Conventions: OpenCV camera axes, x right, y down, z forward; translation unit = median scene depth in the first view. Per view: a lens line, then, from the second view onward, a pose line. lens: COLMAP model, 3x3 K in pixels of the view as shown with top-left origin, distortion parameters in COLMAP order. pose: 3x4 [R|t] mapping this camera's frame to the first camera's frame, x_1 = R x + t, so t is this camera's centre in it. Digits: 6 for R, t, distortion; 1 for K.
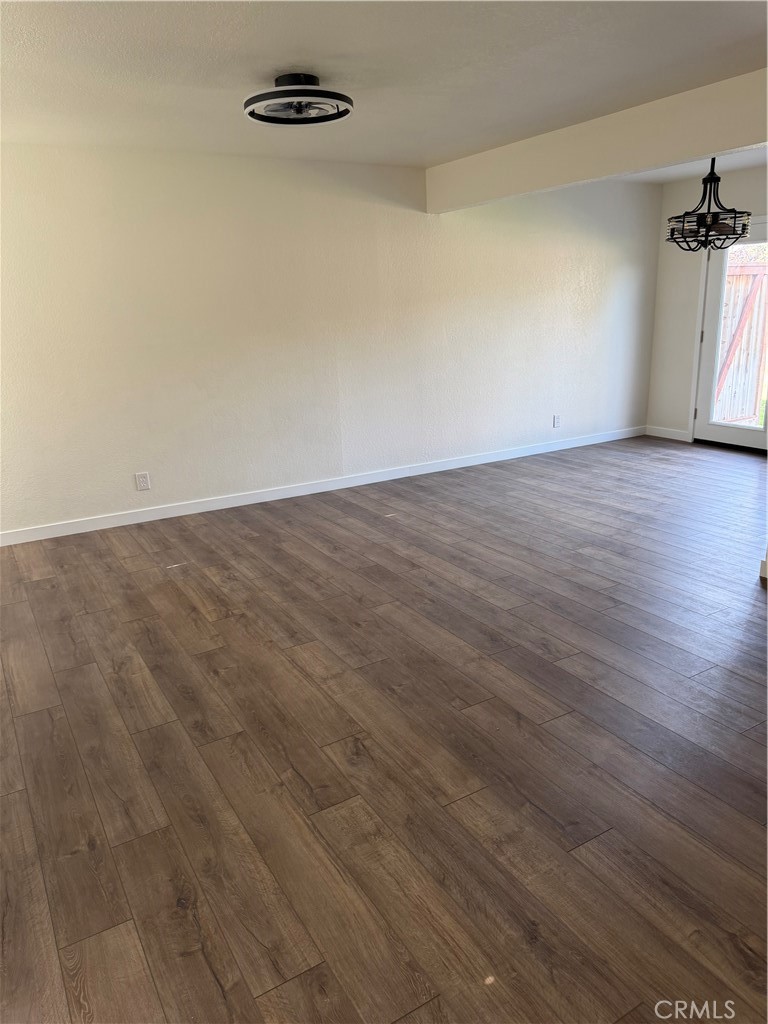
lens RADIAL K [[718.8, 0, 386.1], [0, 718.8, 511.9], [0, 0, 1]] dist [0.005853, -0.011851]
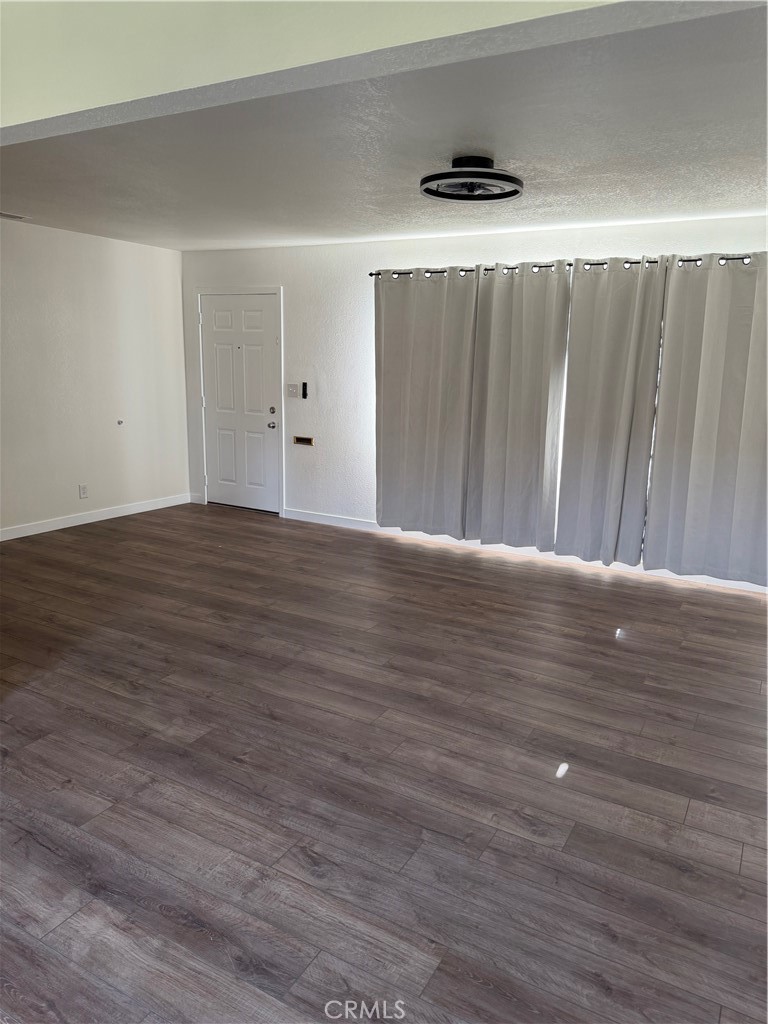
lens RADIAL K [[718.8, 0, 388.3], [0, 718.8, 511.7], [0, 0, 1]] dist [0.005853, -0.011851]
pose [[-0.868588, 0.113984, -0.482248, 0.406223], [-0.134243, 0.882669, 0.450415, -0.443277], [0.477006, 0.455963, -0.751374, 1.442896]]
